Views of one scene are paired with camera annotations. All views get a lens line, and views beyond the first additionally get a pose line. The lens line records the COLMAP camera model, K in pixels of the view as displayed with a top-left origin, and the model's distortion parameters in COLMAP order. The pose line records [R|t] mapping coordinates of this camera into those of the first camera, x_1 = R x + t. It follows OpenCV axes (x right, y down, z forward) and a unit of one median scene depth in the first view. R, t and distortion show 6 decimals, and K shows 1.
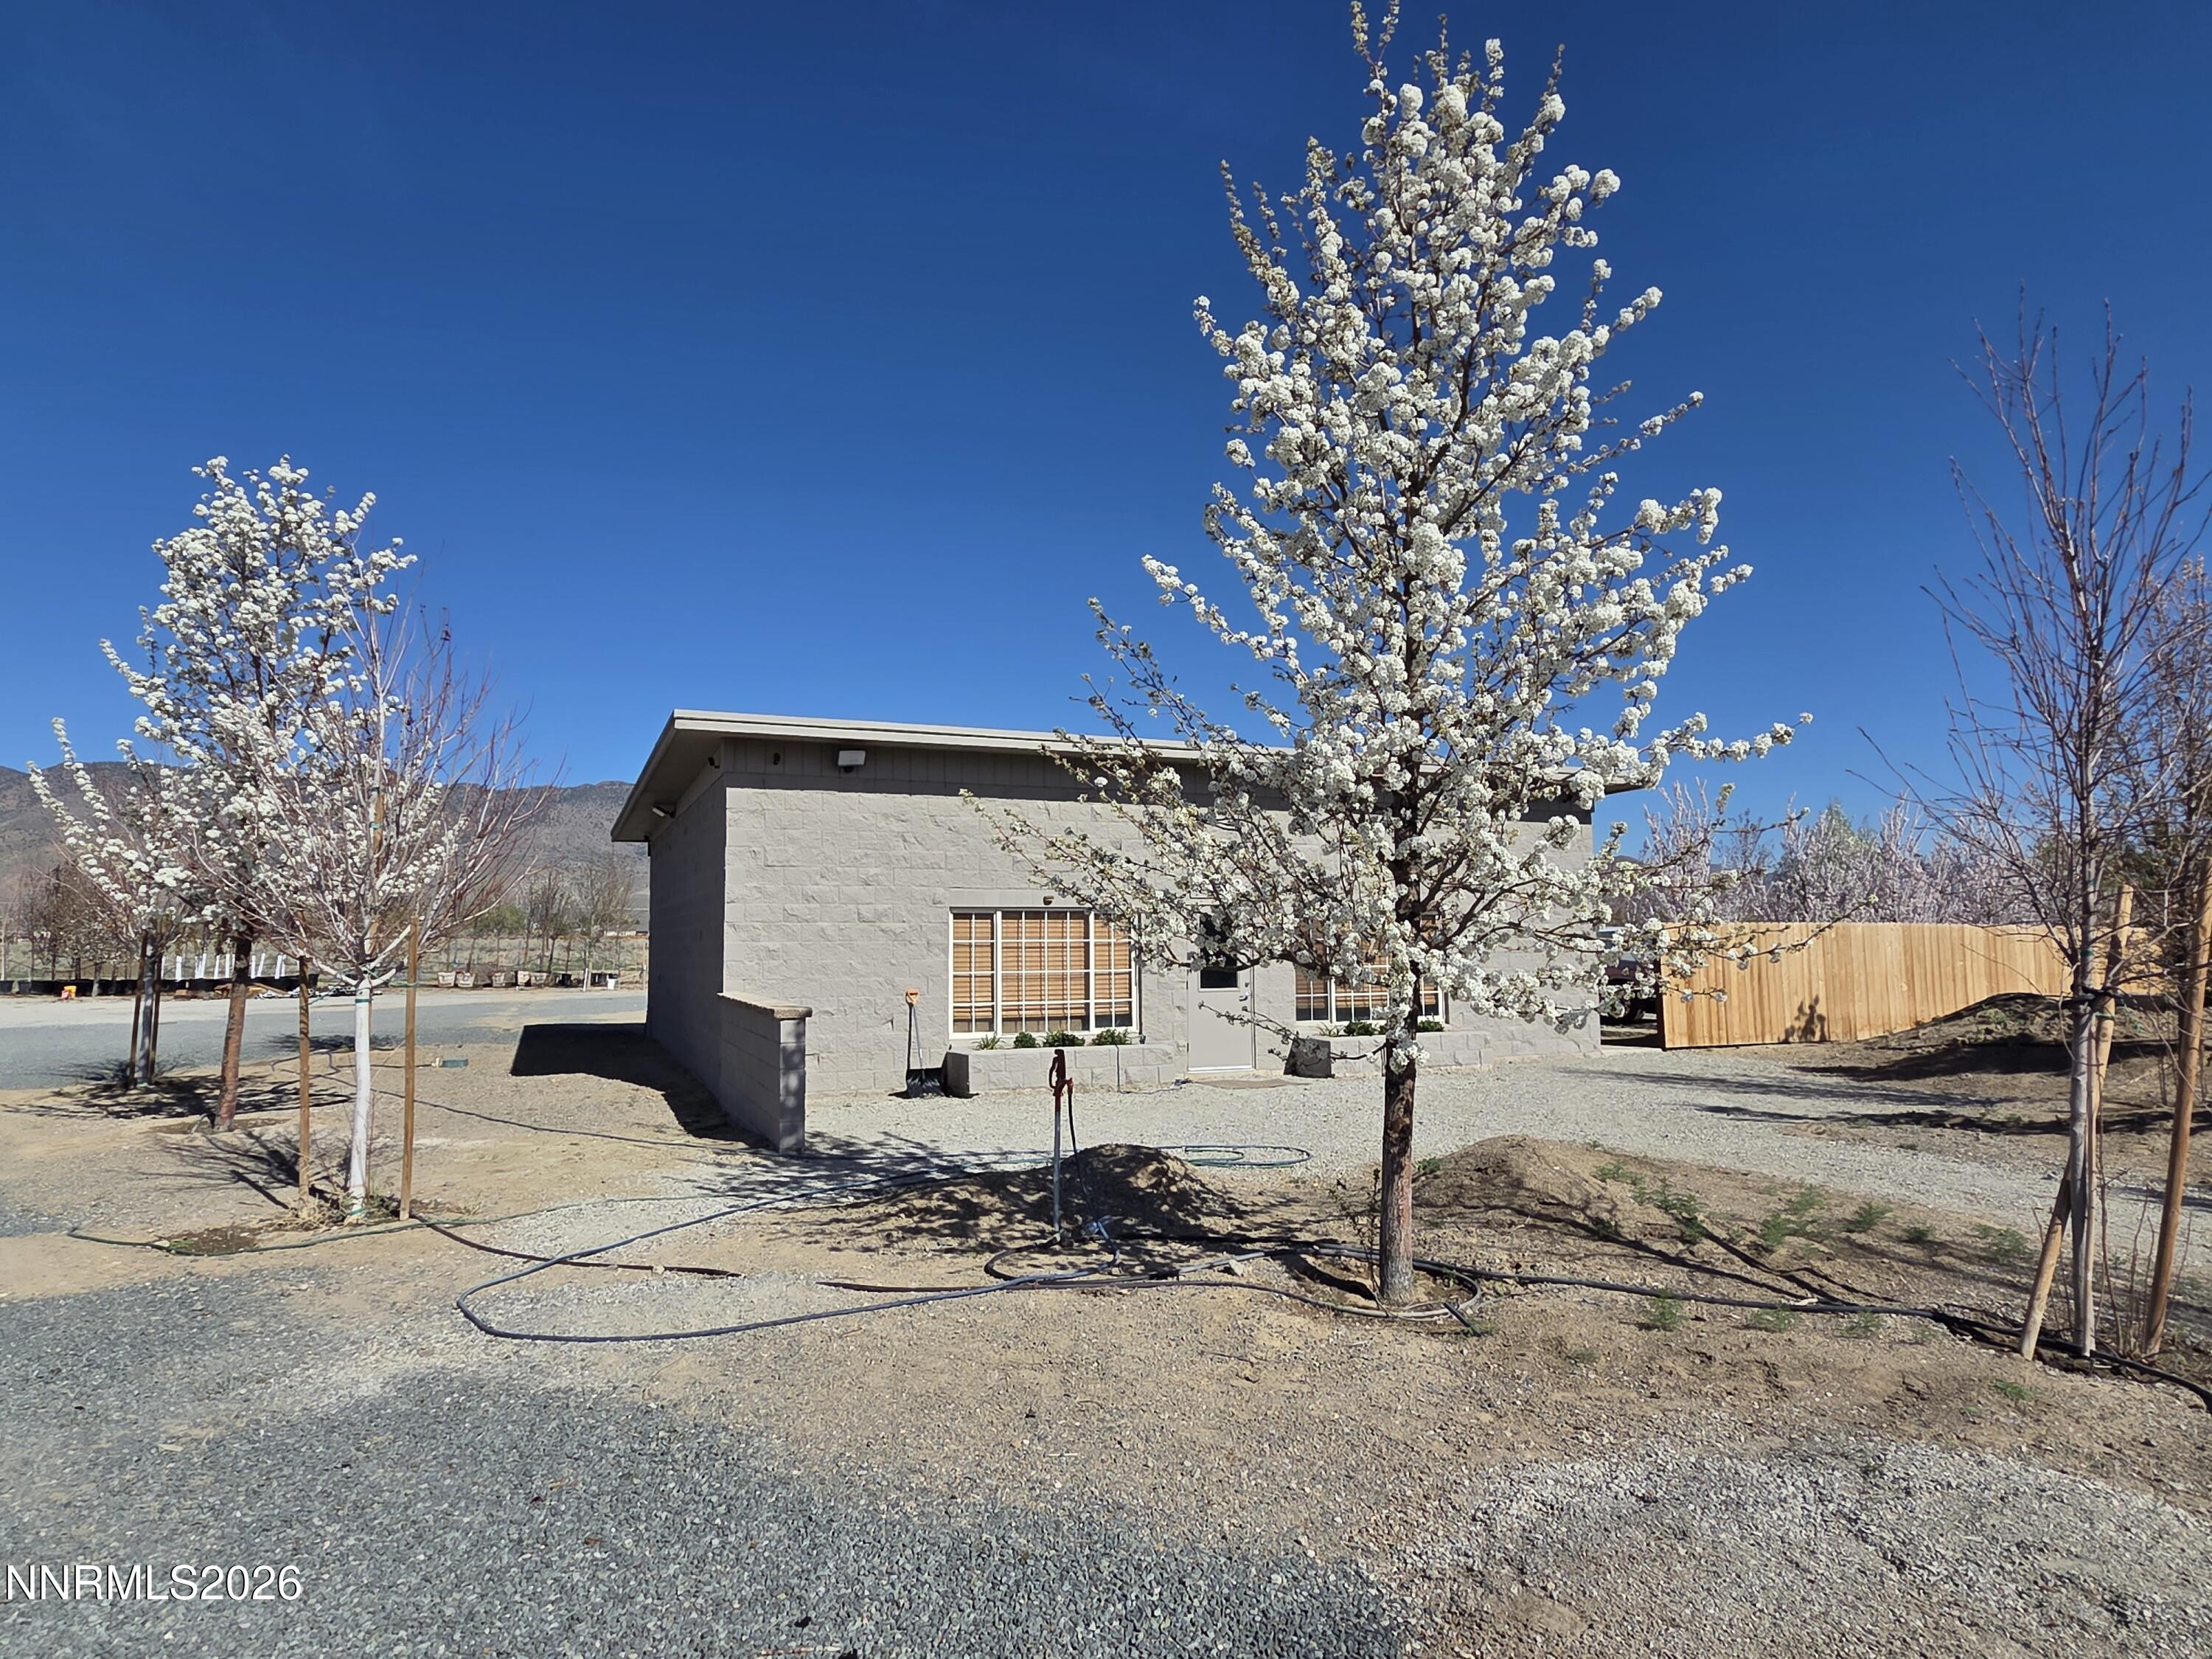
lens RADIAL K [[1263.3, 0, 1076.9], [0, 1263.3, 840.5], [0, 0, 1]] dist [0.010709, -0.006226]
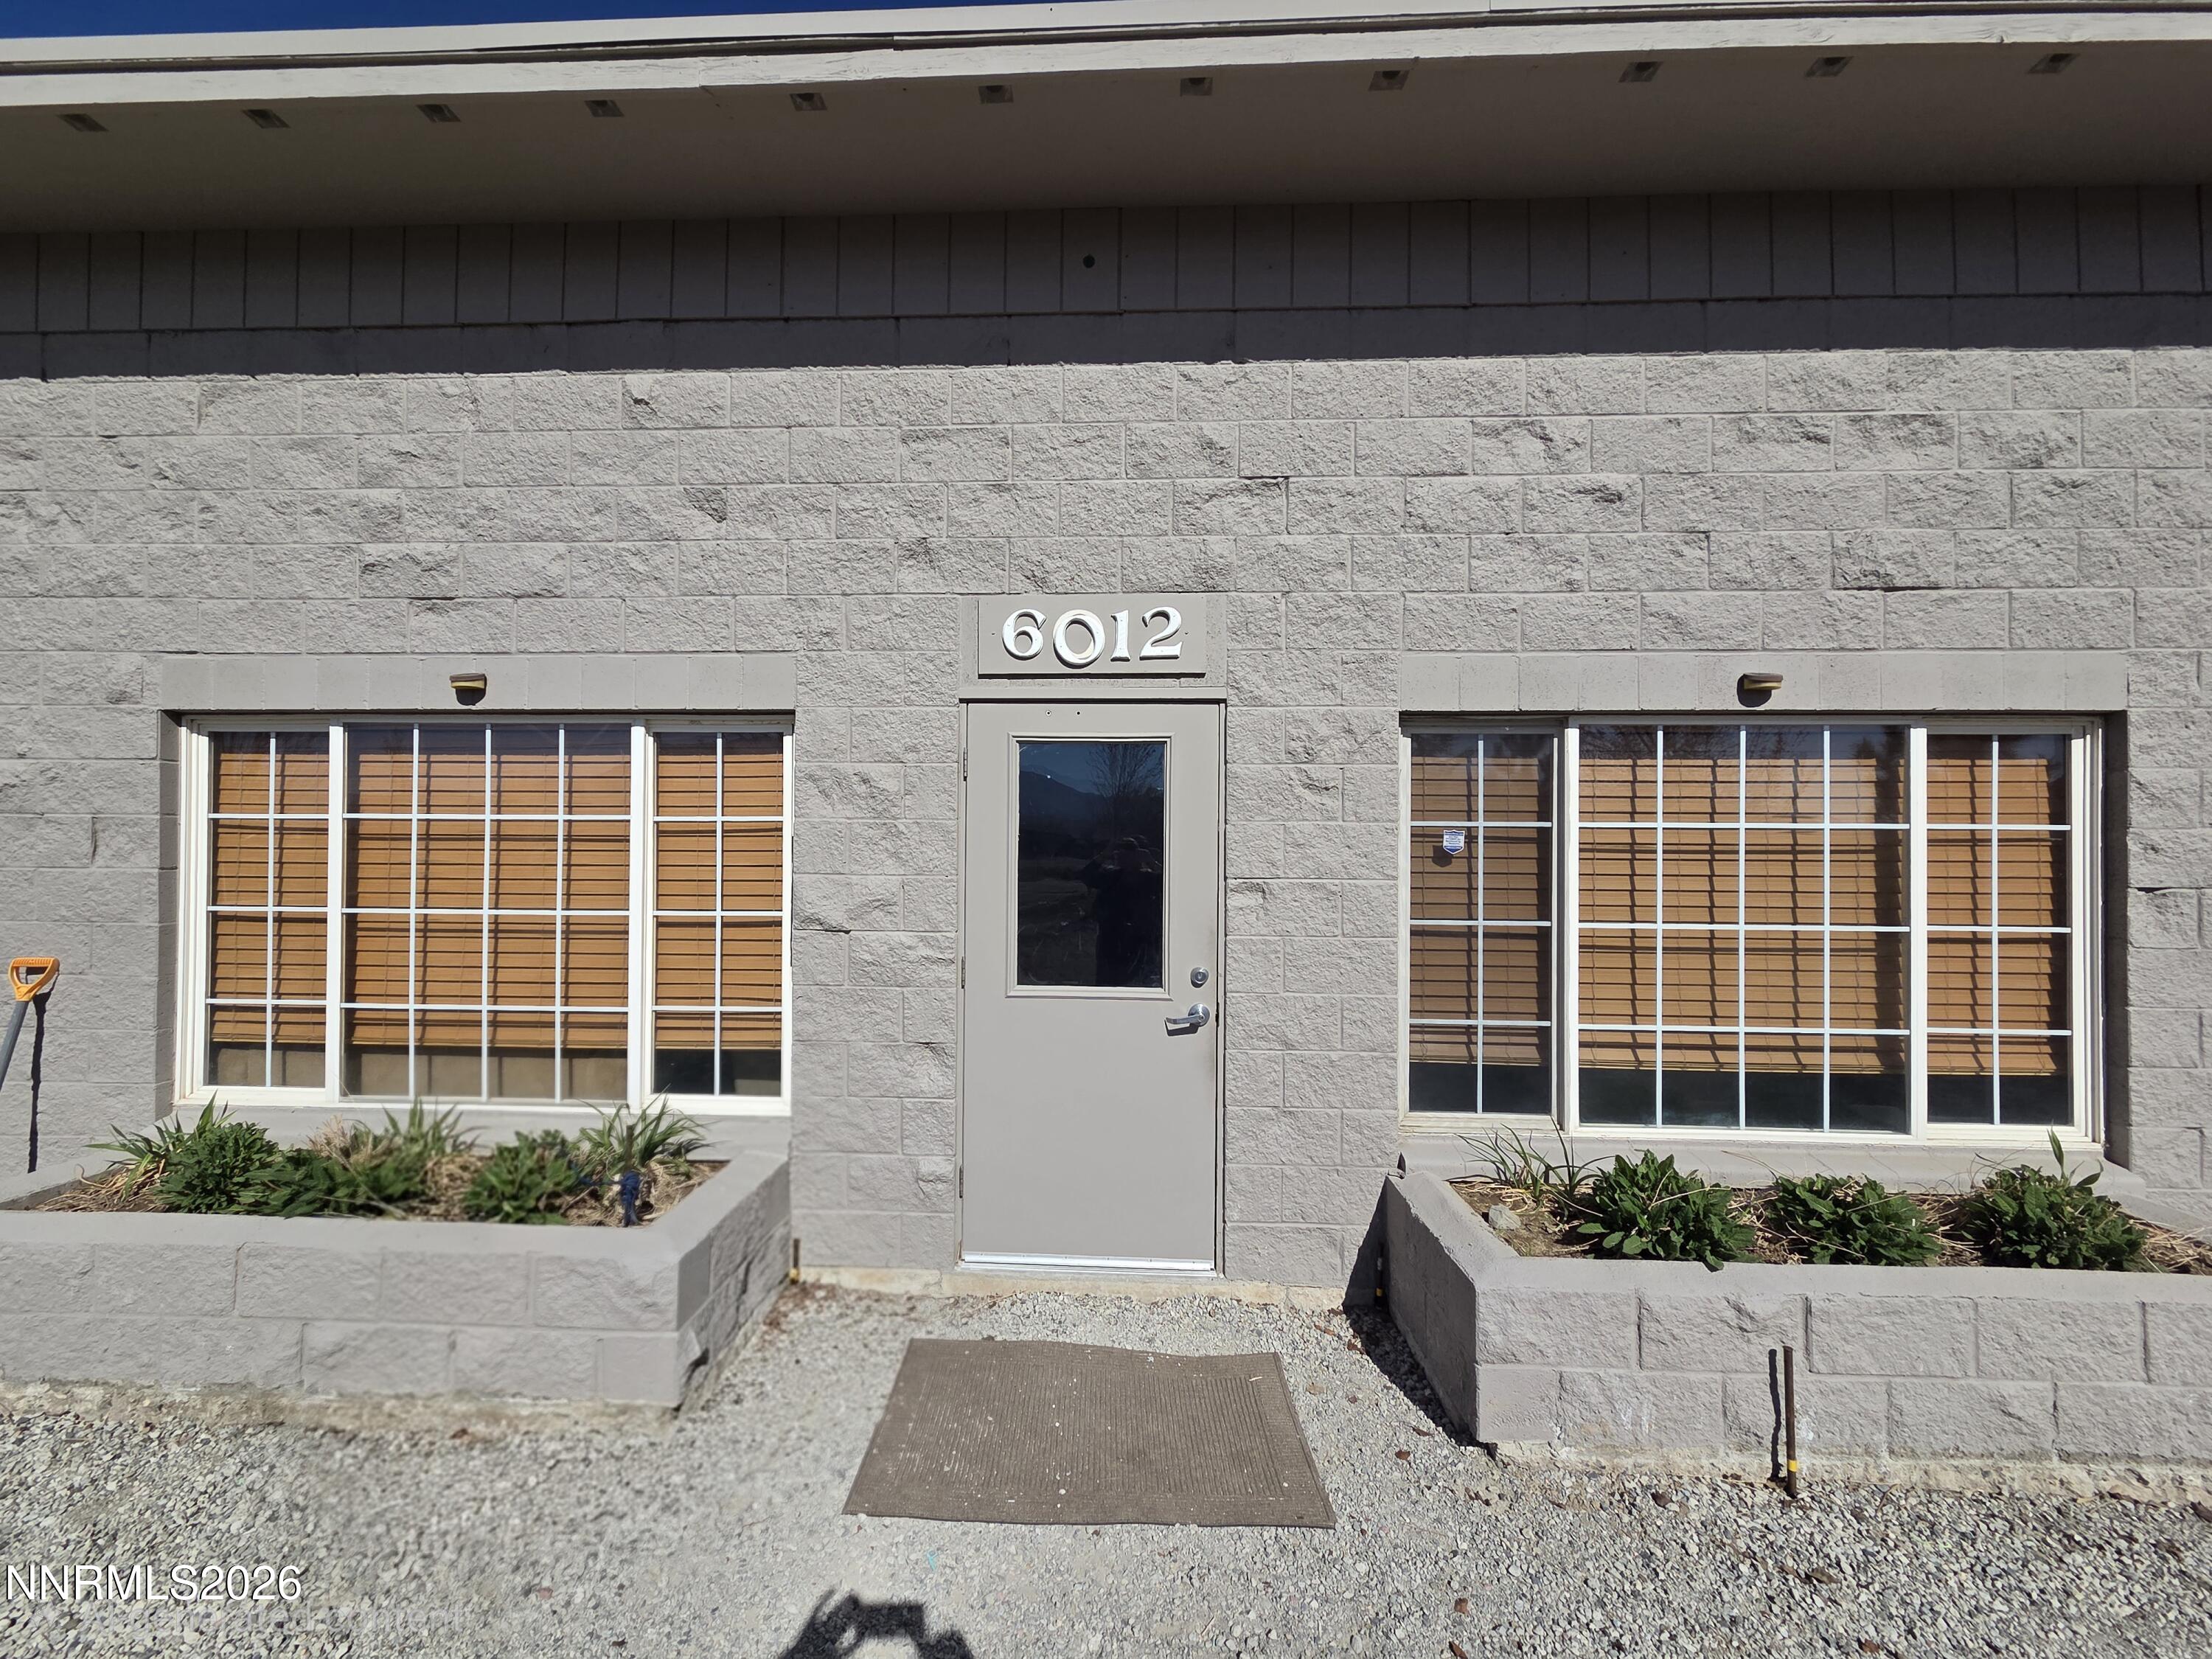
lens RADIAL K [[895.8, 0, 1095.0], [0, 895.8, 828.7], [0, 0, 1]] dist [0.003084, 0.000338]
pose [[0.895918, 0.007486, -0.444156, 0.231812], [0.023445, 0.997668, 0.064106, 0.076218], [0.443600, -0.067847, 0.893653, 0.925114]]
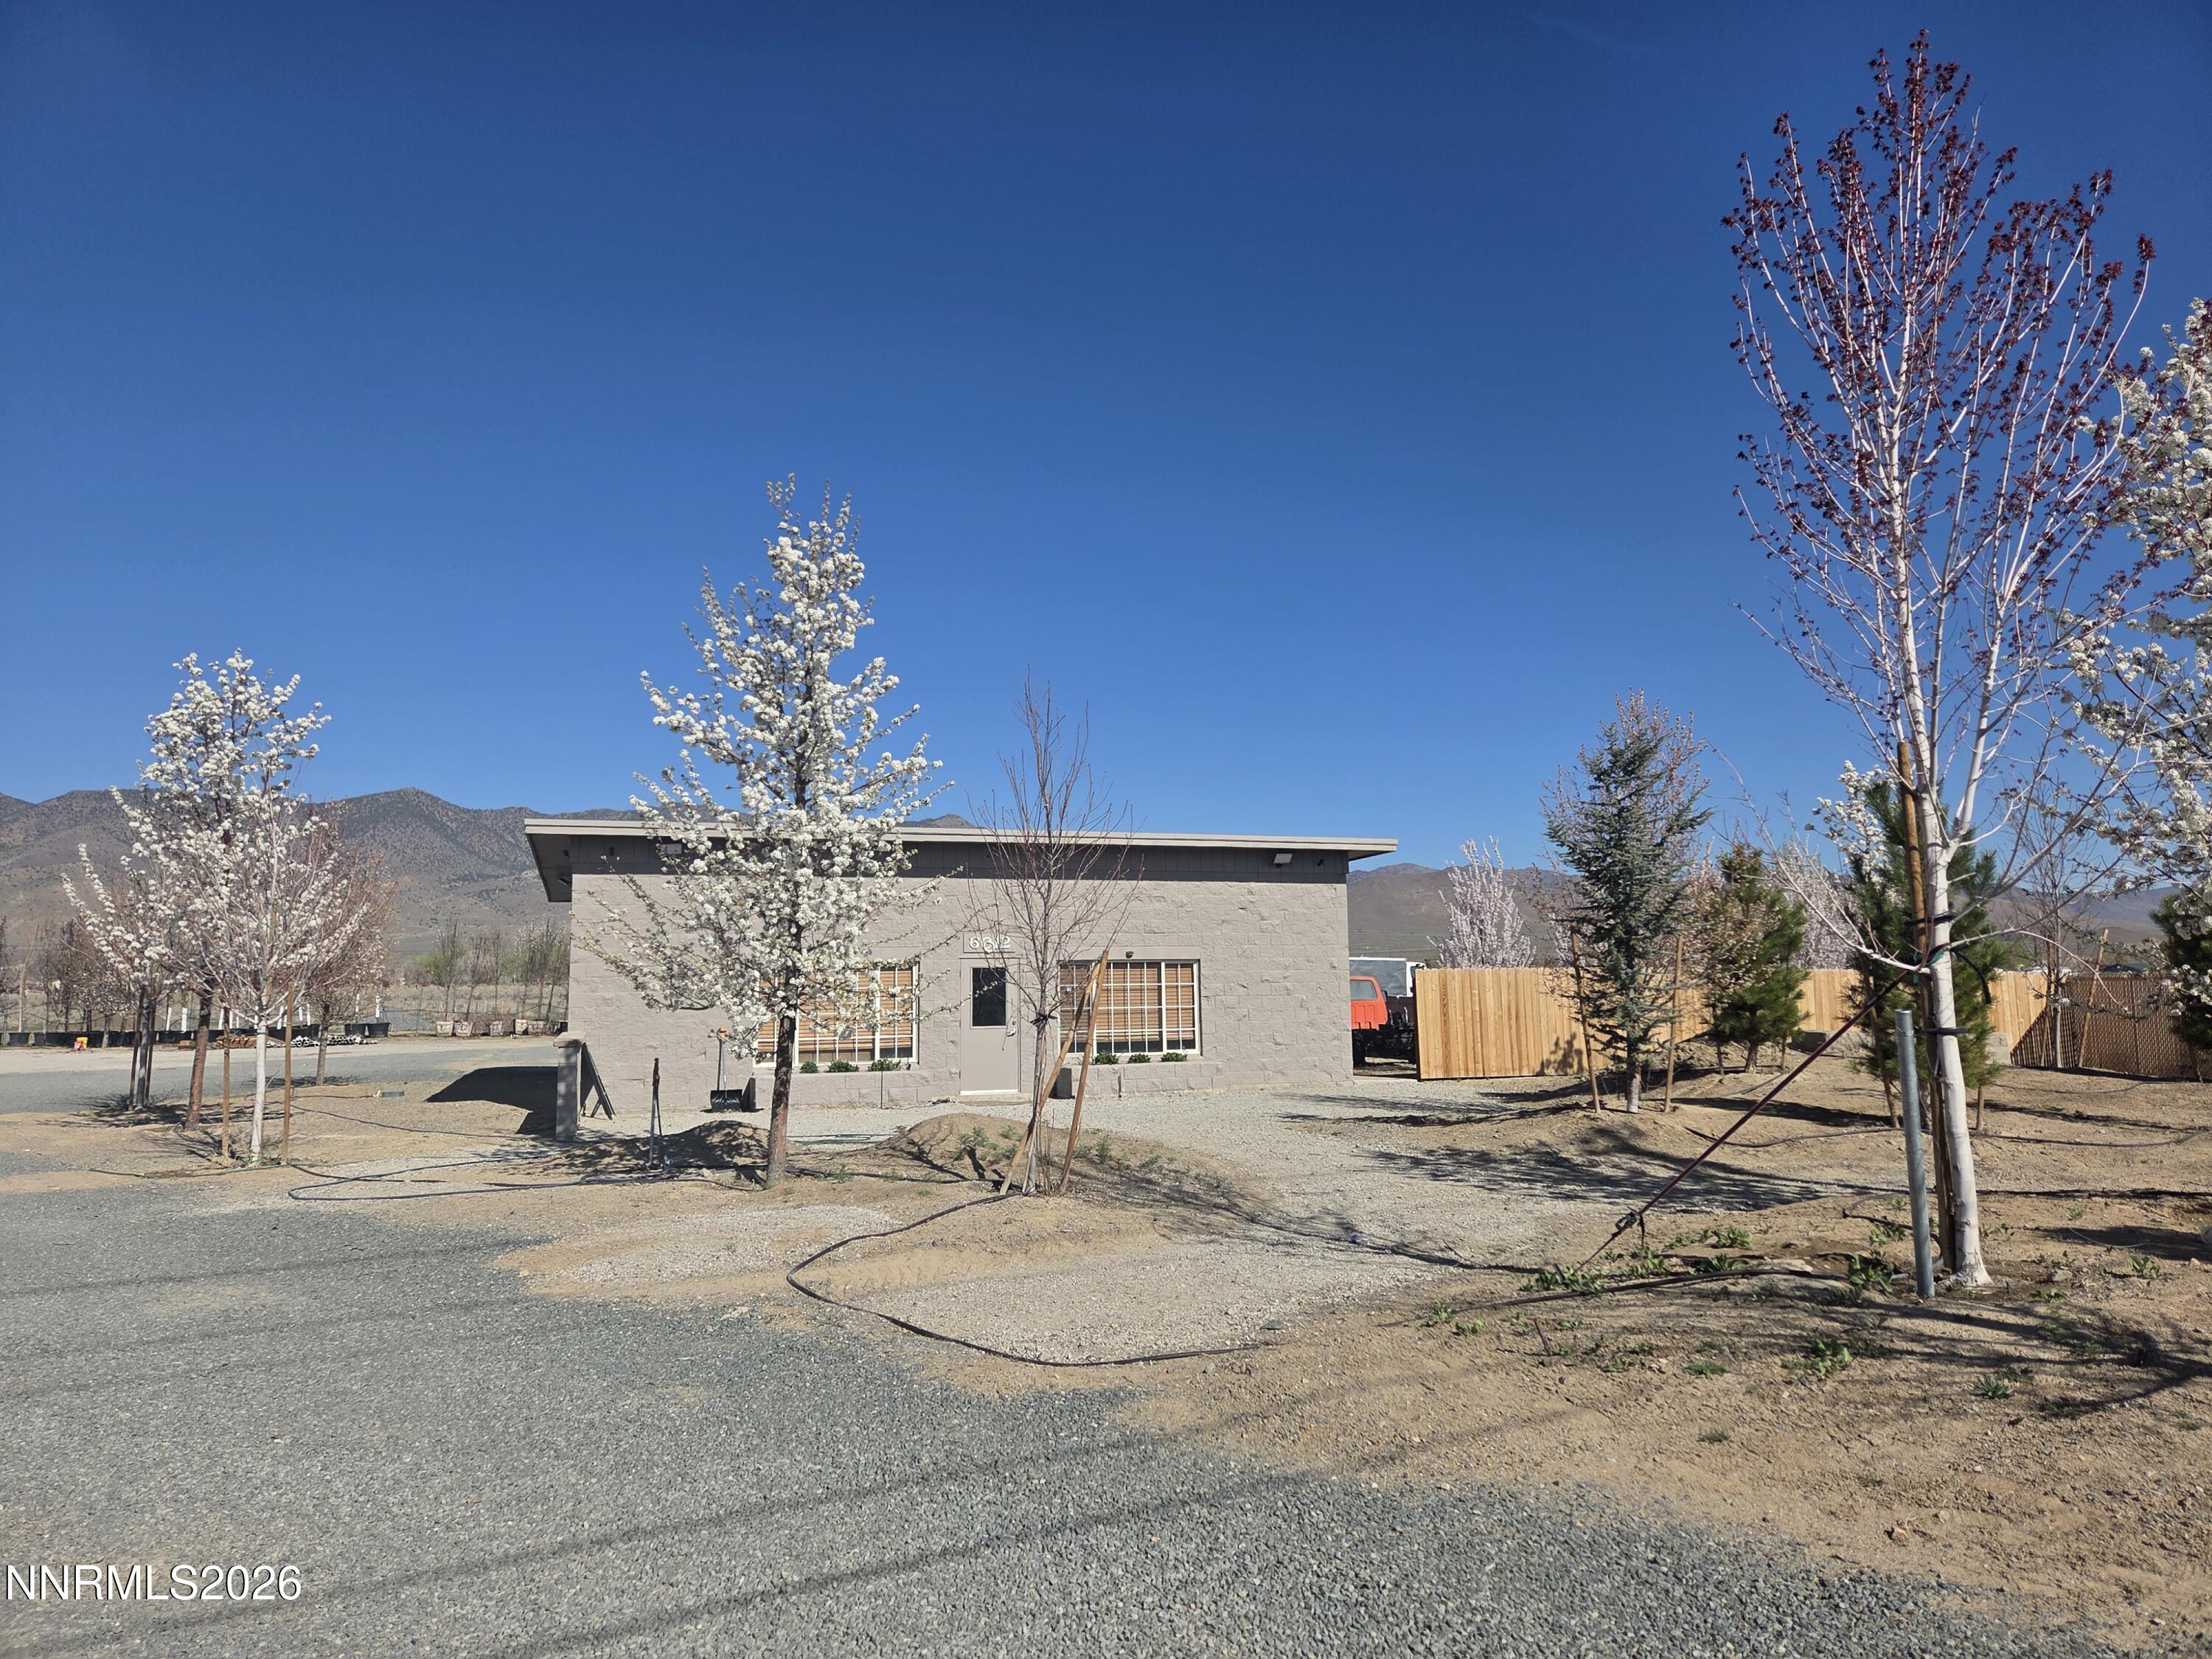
lens RADIAL K [[1478.5, 0, 1104.1], [0, 1478.5, 822.6], [0, 0, 1]] dist [0.052898, -0.031203]
pose [[0.997233, -0.014863, -0.072845, 0.375782], [0.012844, 0.999523, -0.028097, -0.043852], [0.073228, 0.027084, 0.996947, -0.484534]]
